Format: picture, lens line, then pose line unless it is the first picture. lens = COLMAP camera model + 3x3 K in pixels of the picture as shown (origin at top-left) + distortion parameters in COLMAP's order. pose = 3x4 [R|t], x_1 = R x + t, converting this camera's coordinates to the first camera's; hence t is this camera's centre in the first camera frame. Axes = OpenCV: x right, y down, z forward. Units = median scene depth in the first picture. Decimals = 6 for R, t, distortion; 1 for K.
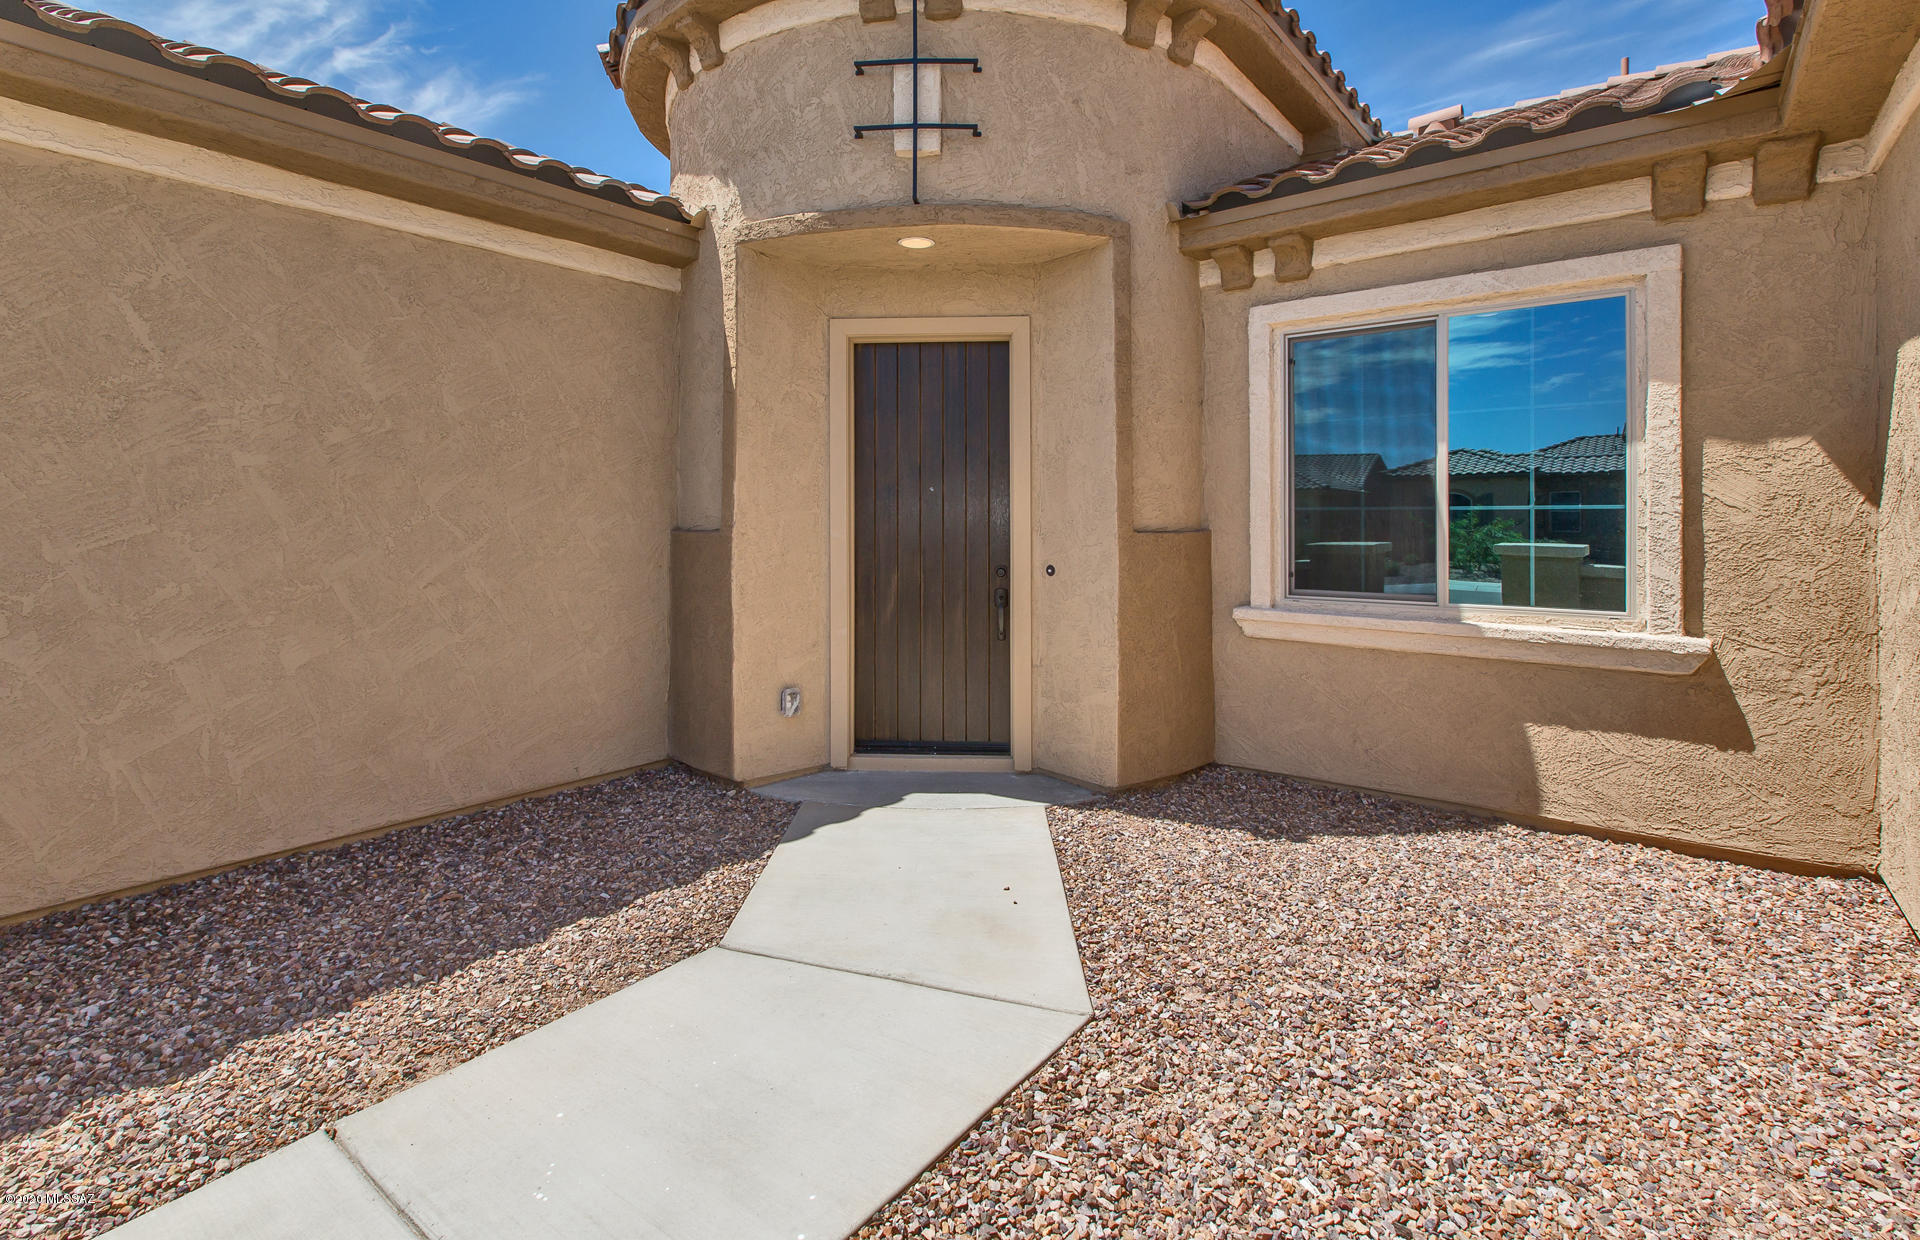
lens RADIAL K [[889.0, 0, 959.1], [0, 889.0, 515.3], [0, 0, 1]] dist [-0.000855, -0.000180]
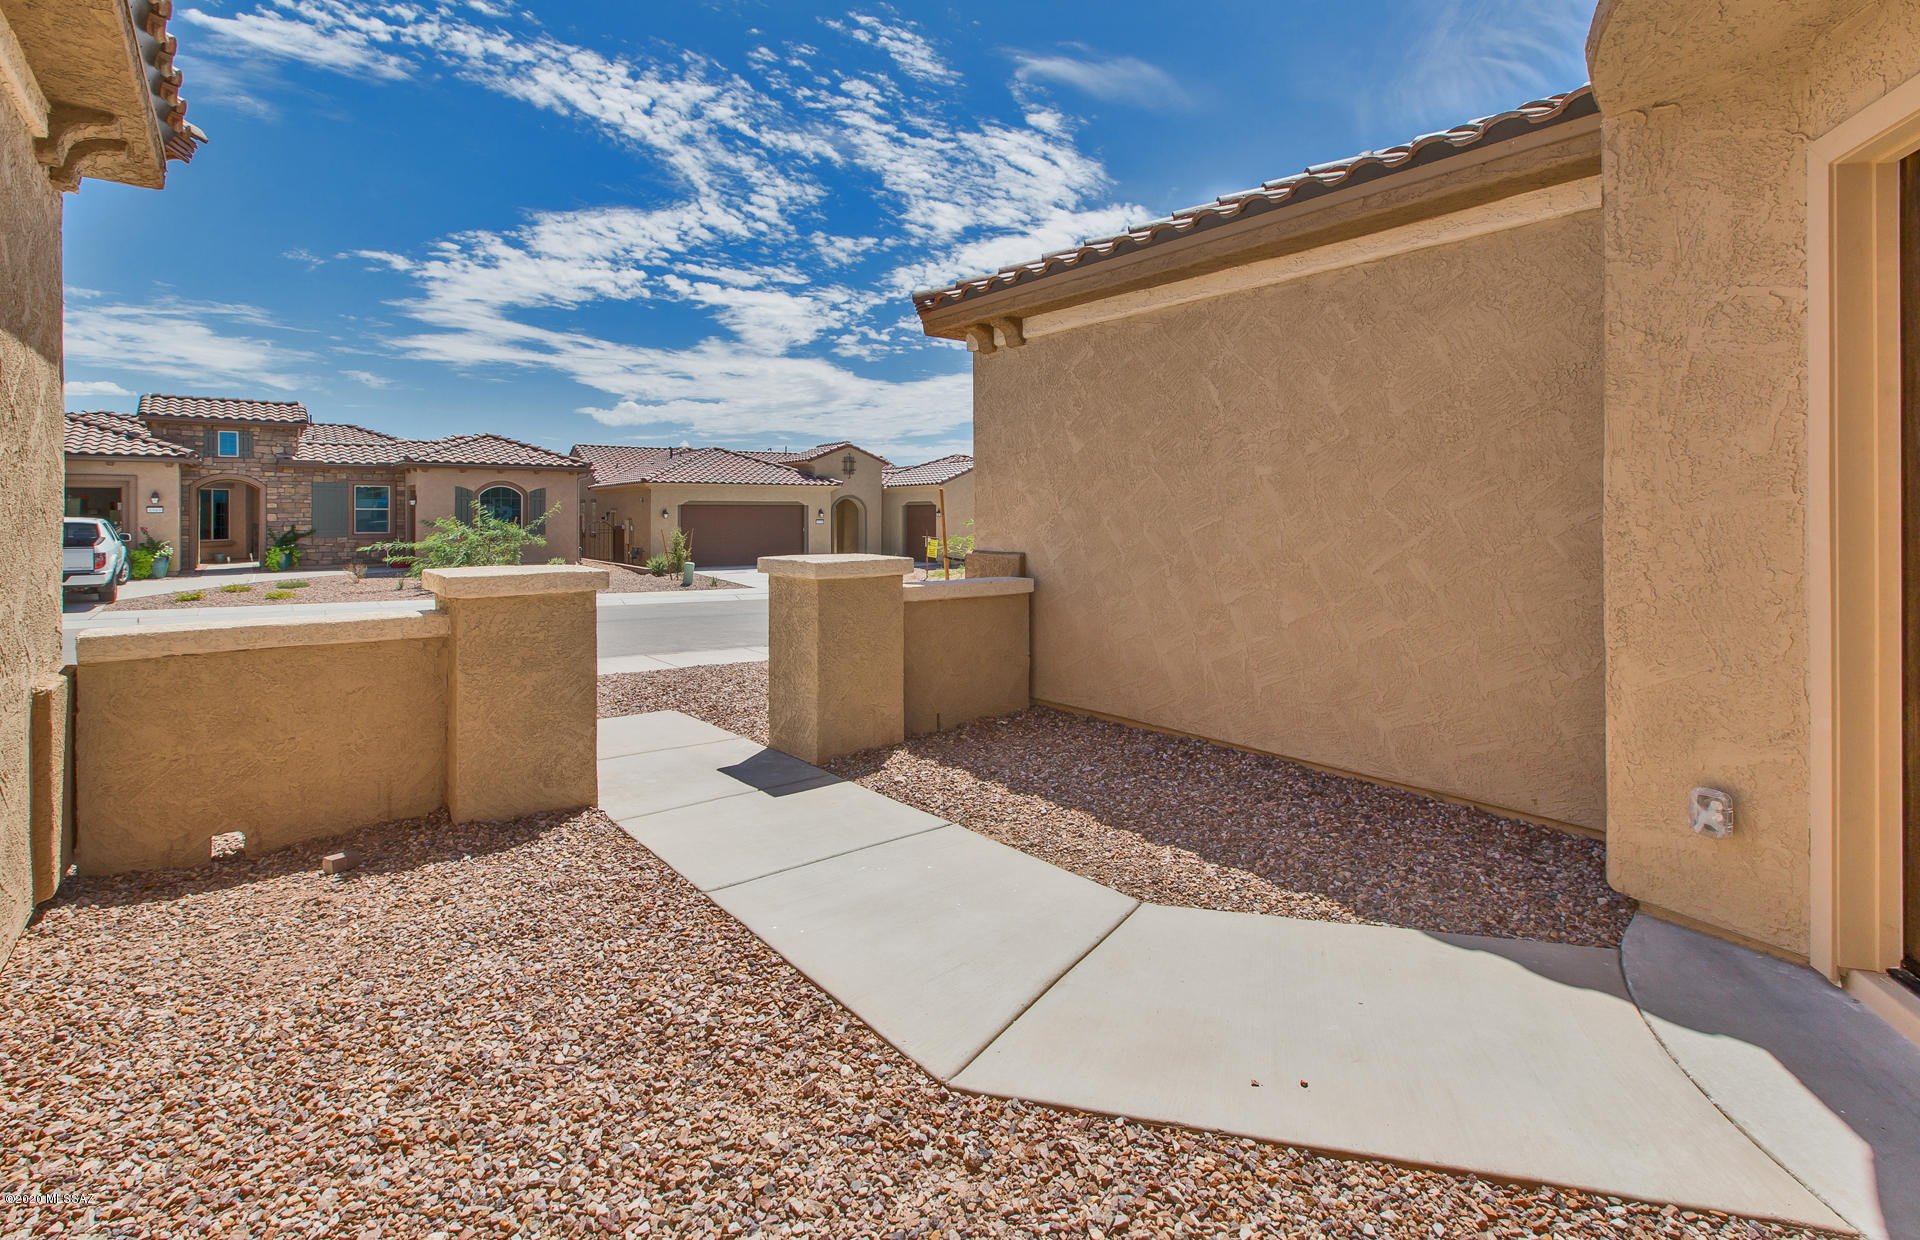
lens RADIAL K [[889.0, 0, 959.1], [0, 889.0, 515.3], [0, 0, 1]] dist [-0.000855, -0.000180]
pose [[-0.231131, 0.003918, -0.972915, 0.633087], [0.006644, 0.999975, 0.002449, 0.001729], [0.972900, -0.005898, -0.231151, 0.774424]]
